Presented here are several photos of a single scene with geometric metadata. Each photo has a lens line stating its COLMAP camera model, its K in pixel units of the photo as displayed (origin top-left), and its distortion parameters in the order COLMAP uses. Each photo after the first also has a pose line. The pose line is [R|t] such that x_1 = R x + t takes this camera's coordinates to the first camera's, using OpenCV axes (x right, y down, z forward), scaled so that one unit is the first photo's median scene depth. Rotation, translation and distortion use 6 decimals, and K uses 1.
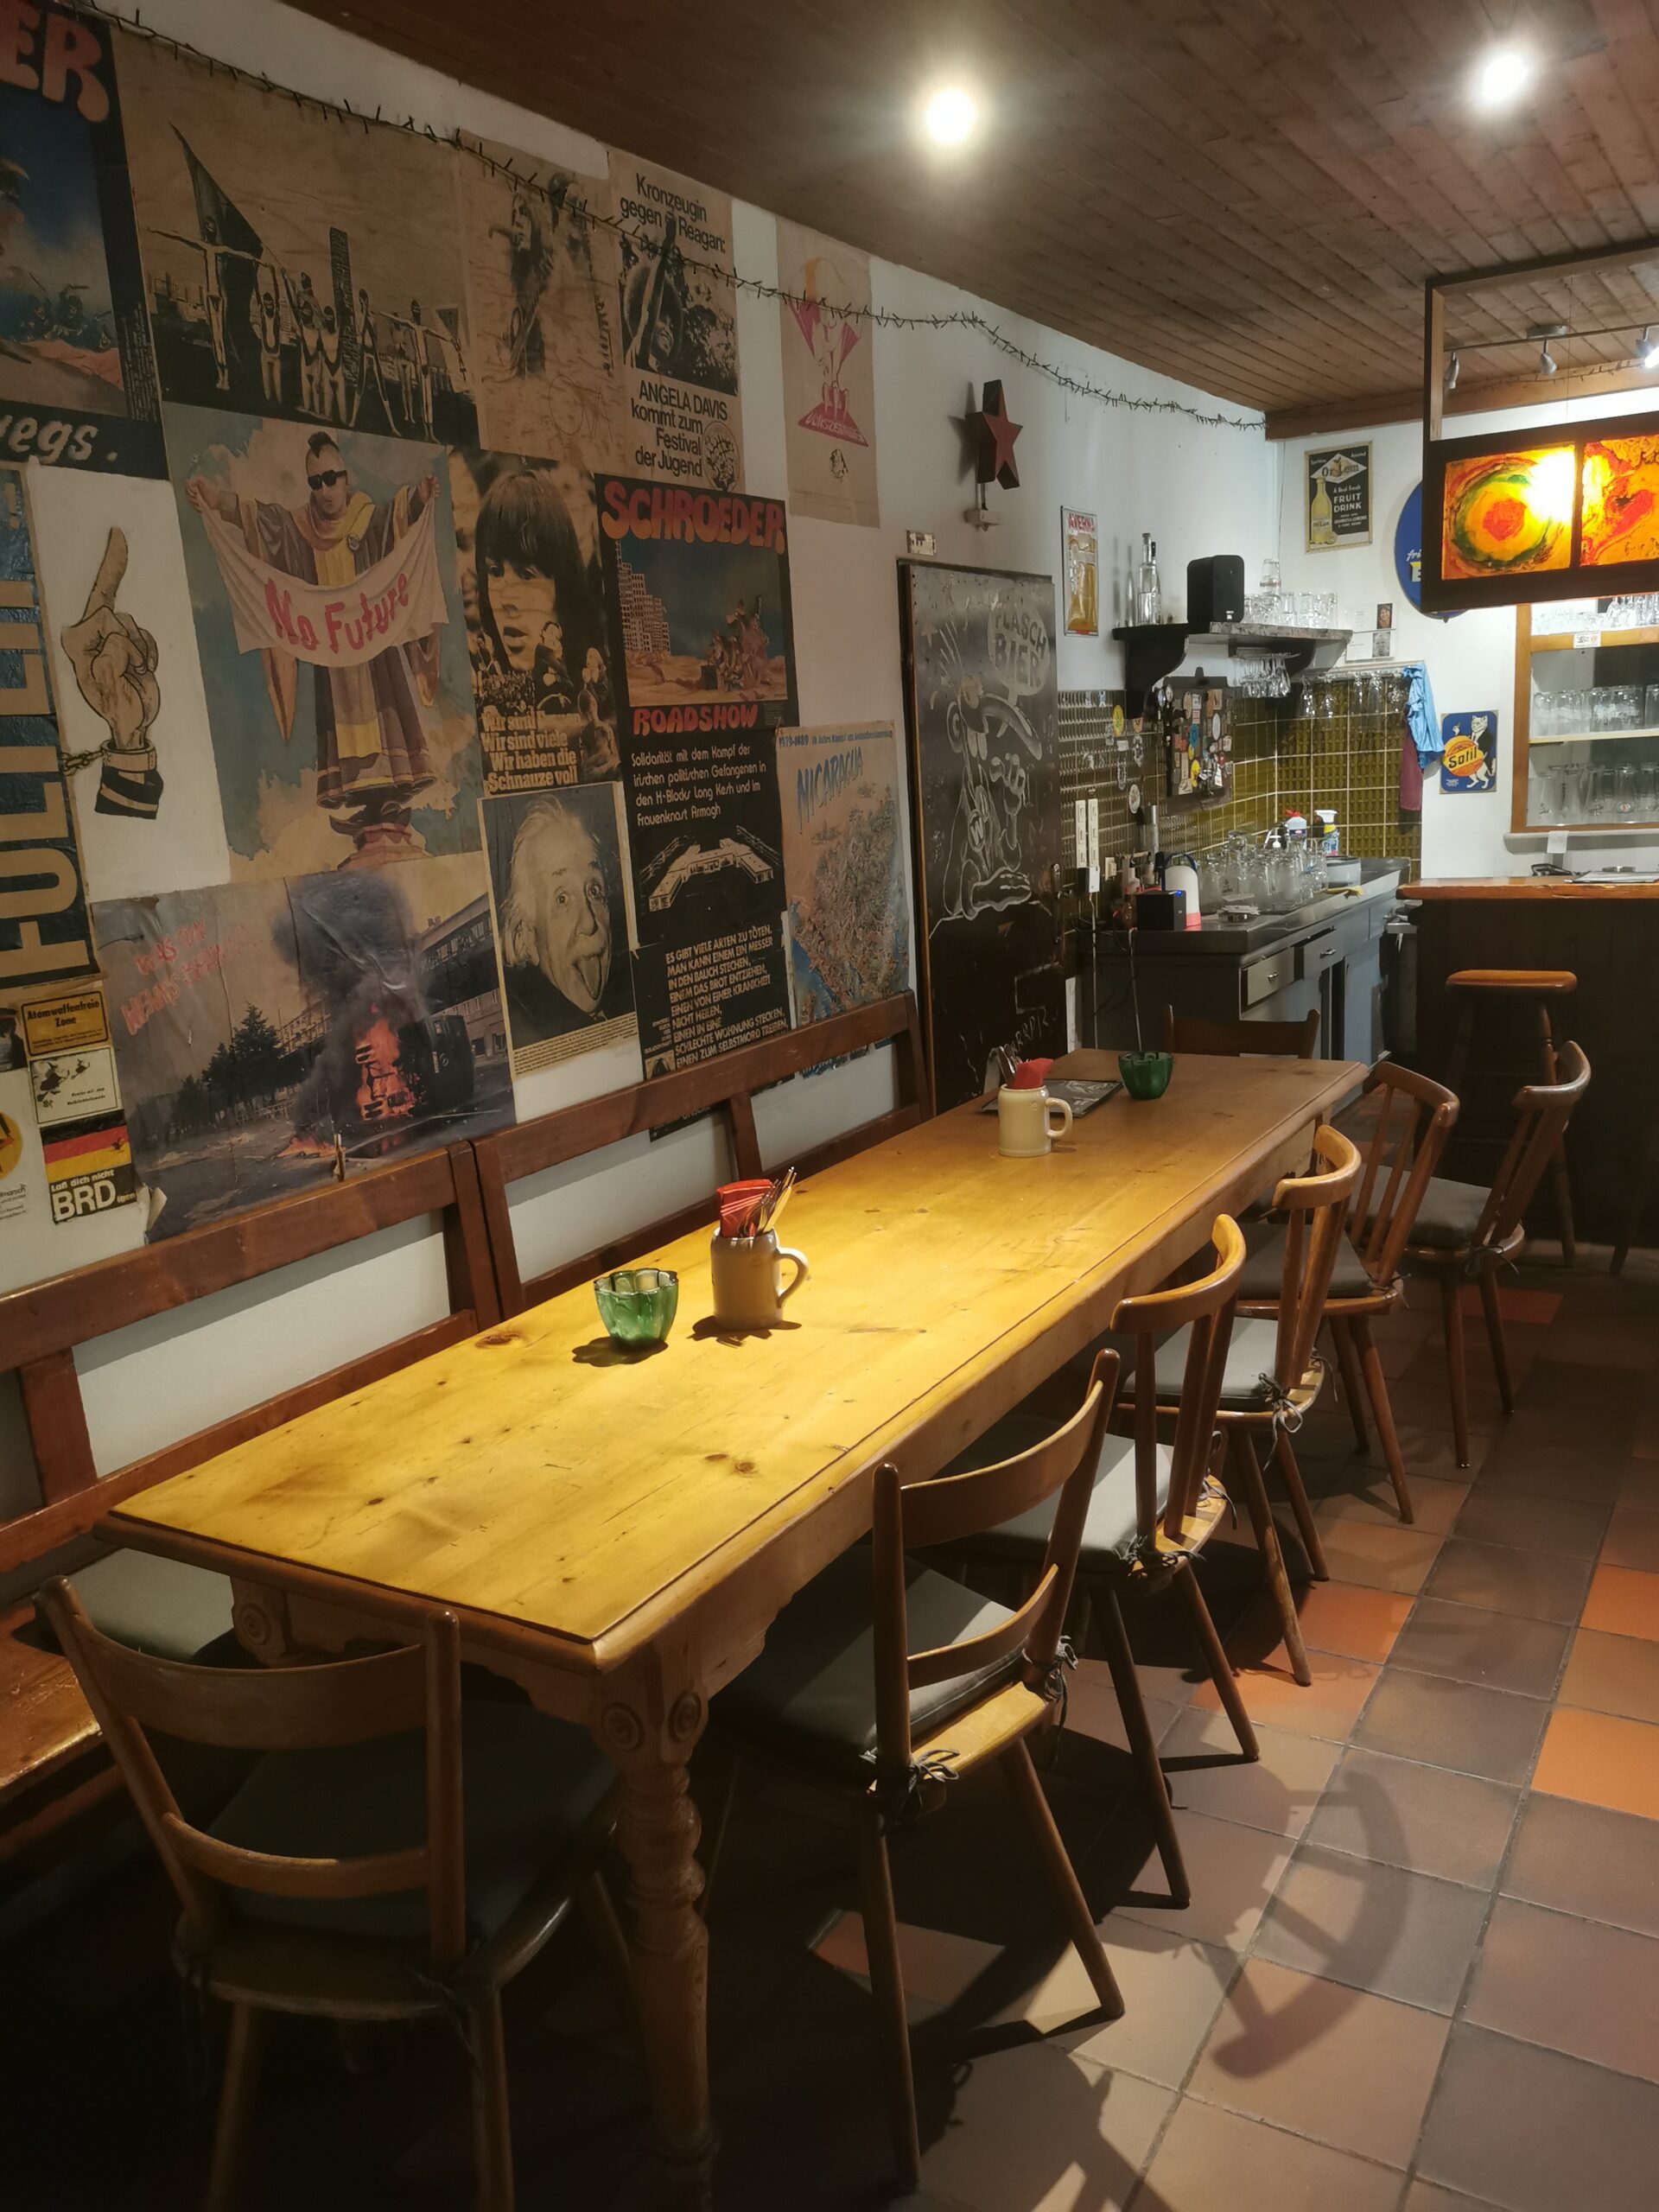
lens RADIAL K [[1711.0, 0, 822.7], [0, 1711.0, 1105.7], [0, 0, 1]] dist [0.063045, -0.051424]
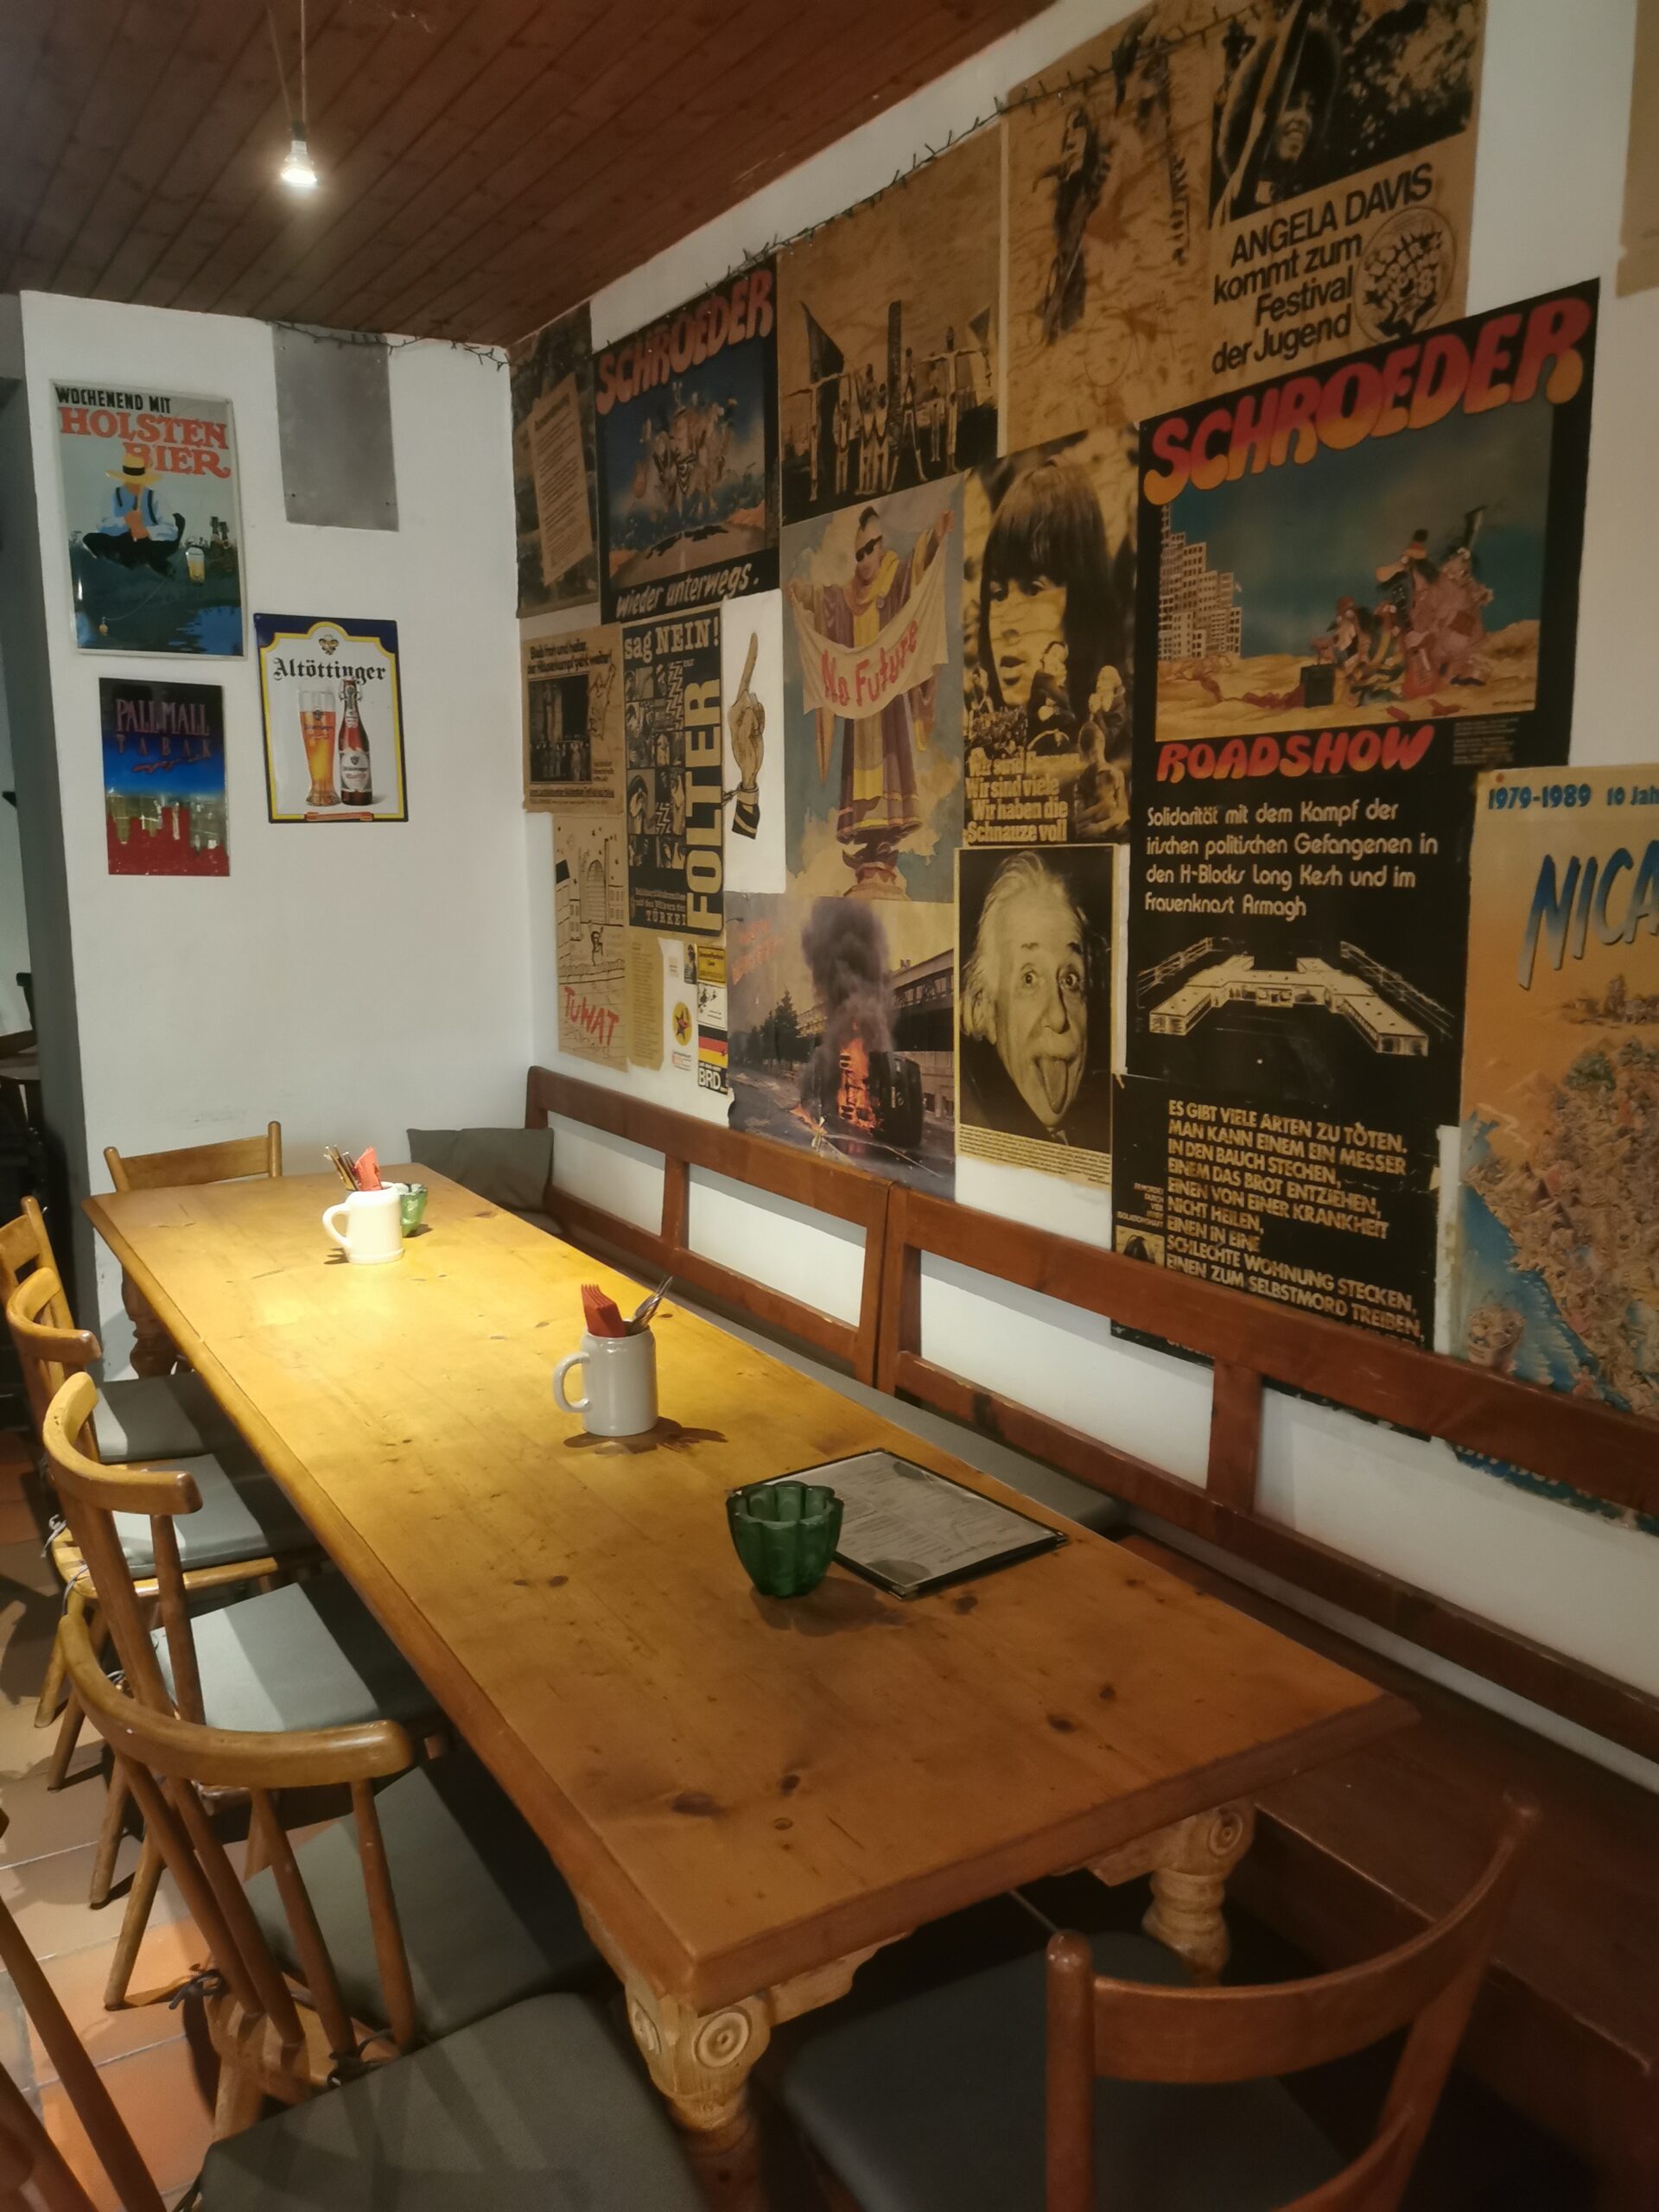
lens RADIAL K [[1711.0, 0, 822.7], [0, 1711.0, 1105.7], [0, 0, 1]] dist [0.063045, -0.051424]
pose [[-0.478451, 0.204400, -0.853994, 0.638847], [-0.152791, 0.938318, 0.310184, -0.316300], [0.864719, 0.278891, -0.417709, 1.328403]]
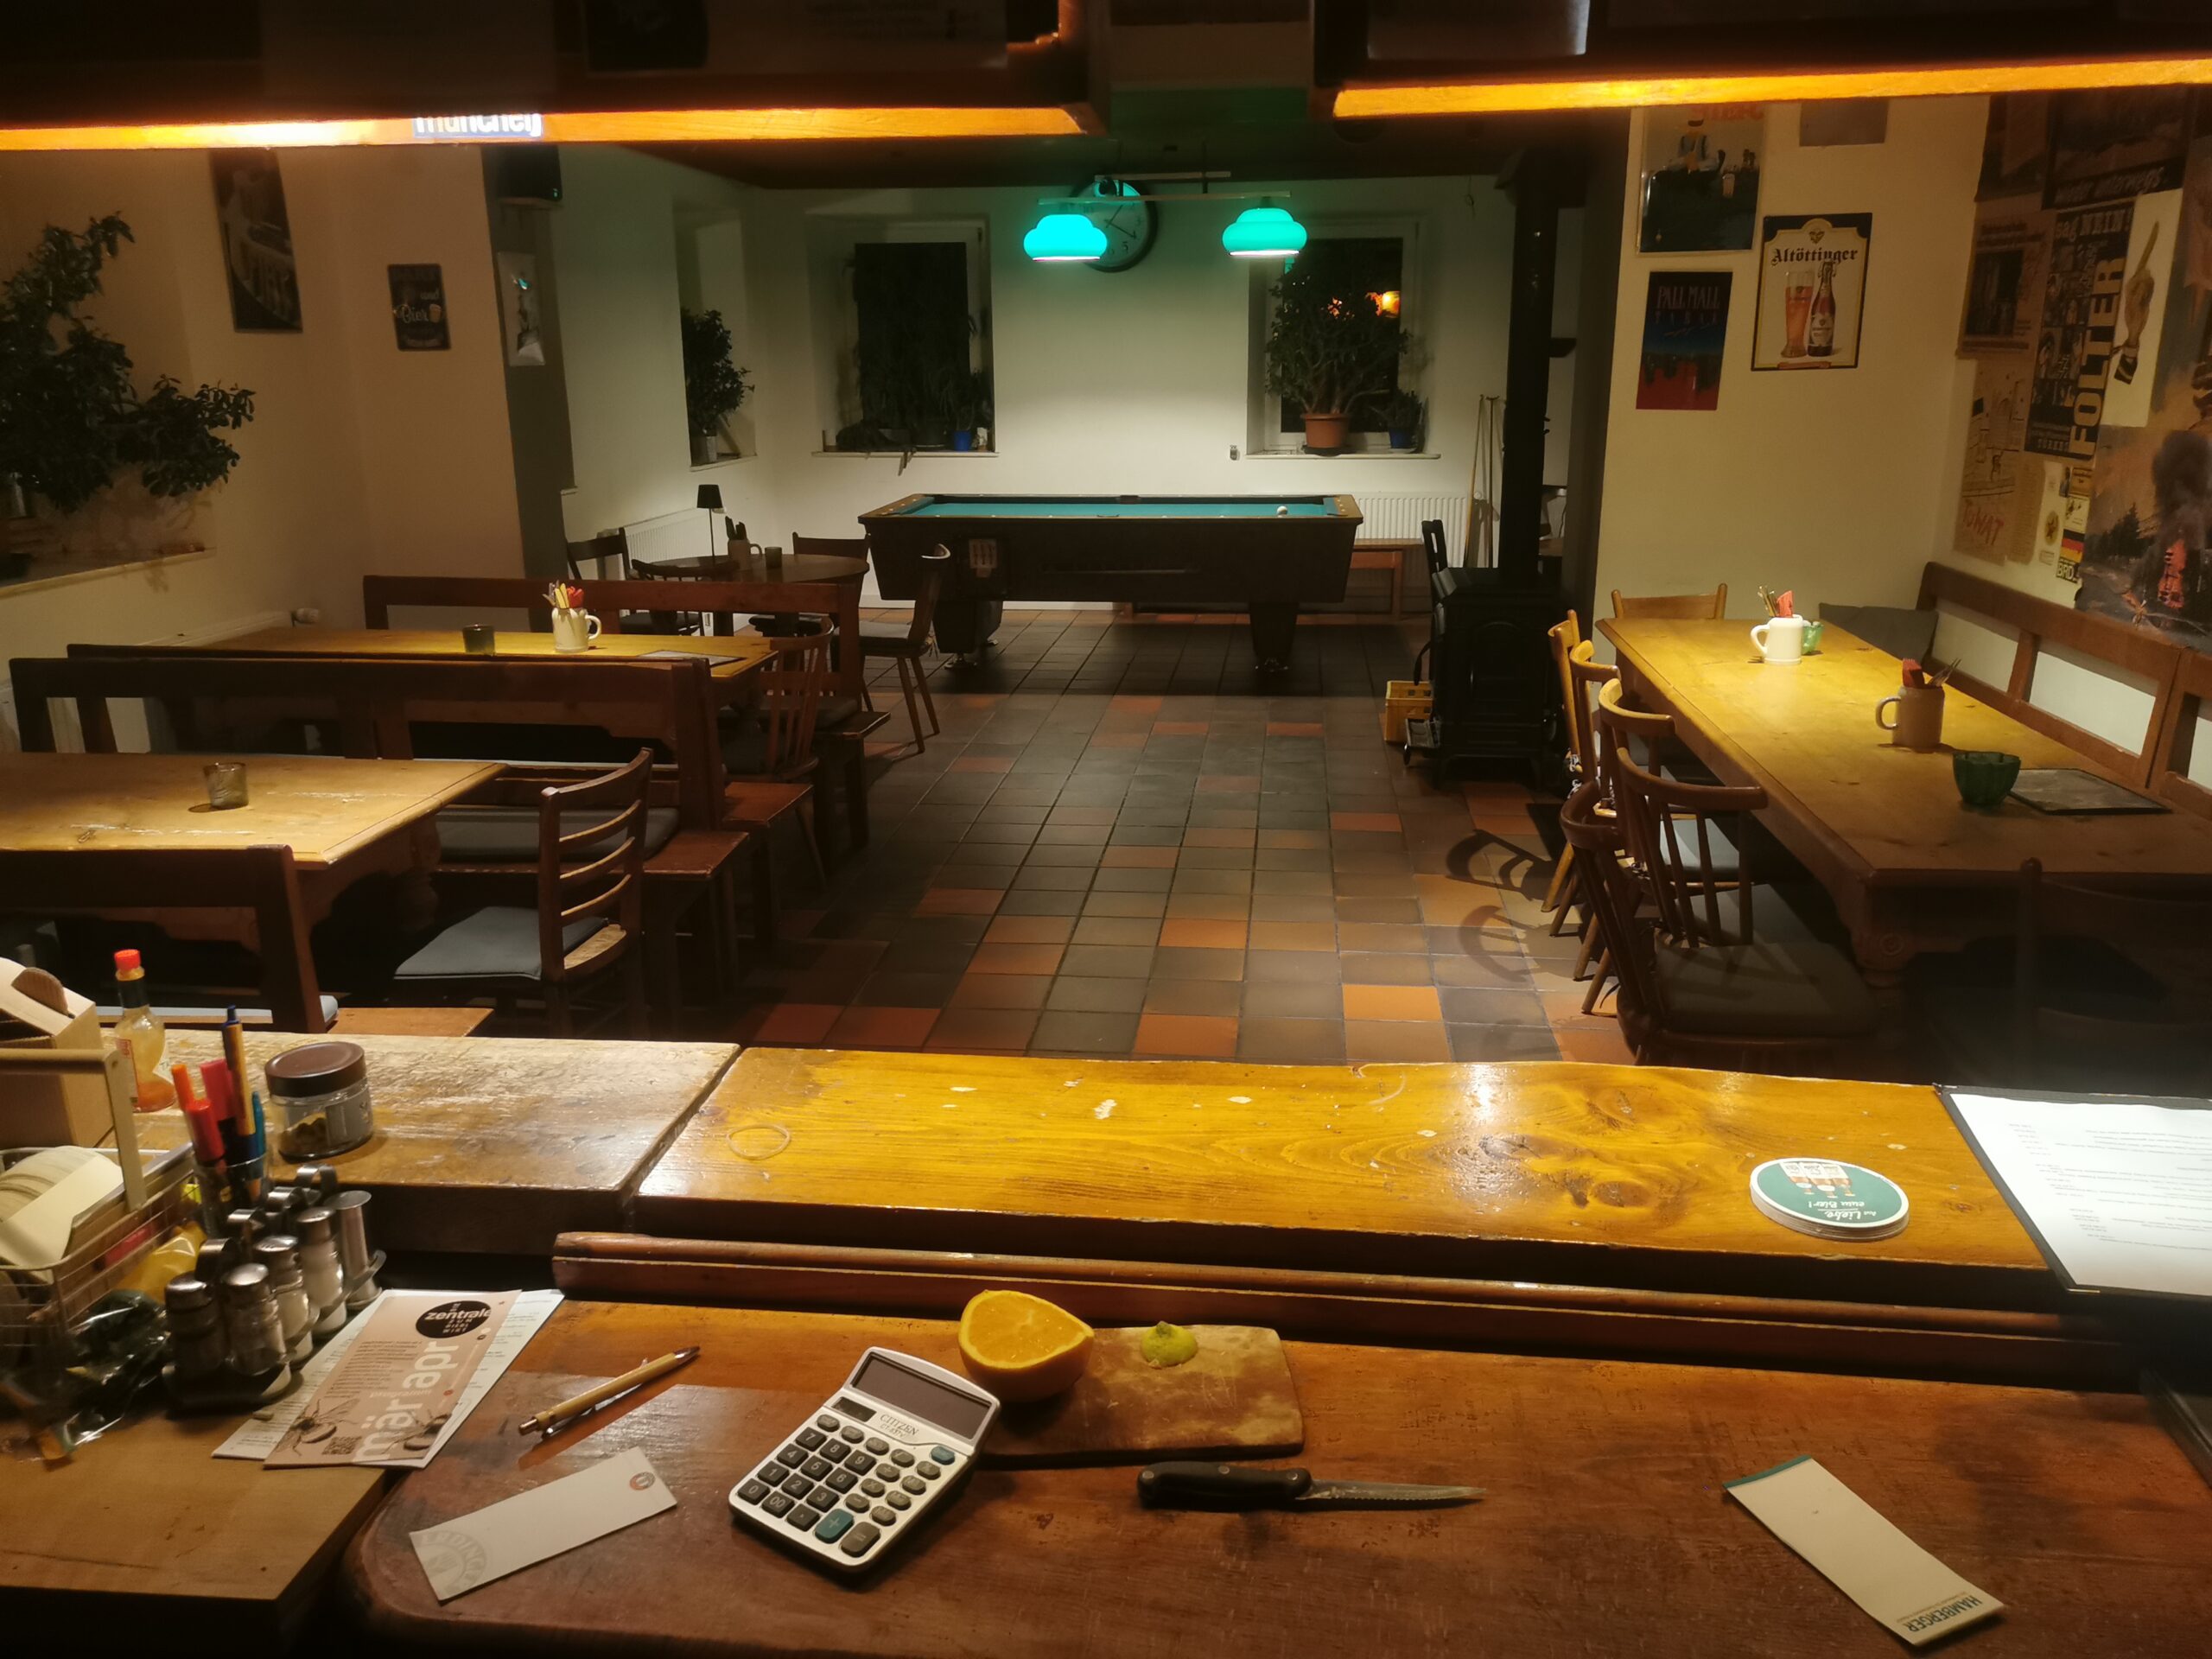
lens RADIAL K [[1703.9, 0, 1106.6], [0, 1703.9, 837.9], [0, 0, 1]] dist [0.028664, -0.007491]
pose [[-0.908826, 0.180290, -0.376207, 1.072846], [-0.021898, 0.879933, 0.474593, -0.459401], [0.416601, 0.439560, -0.795758, 1.738013]]
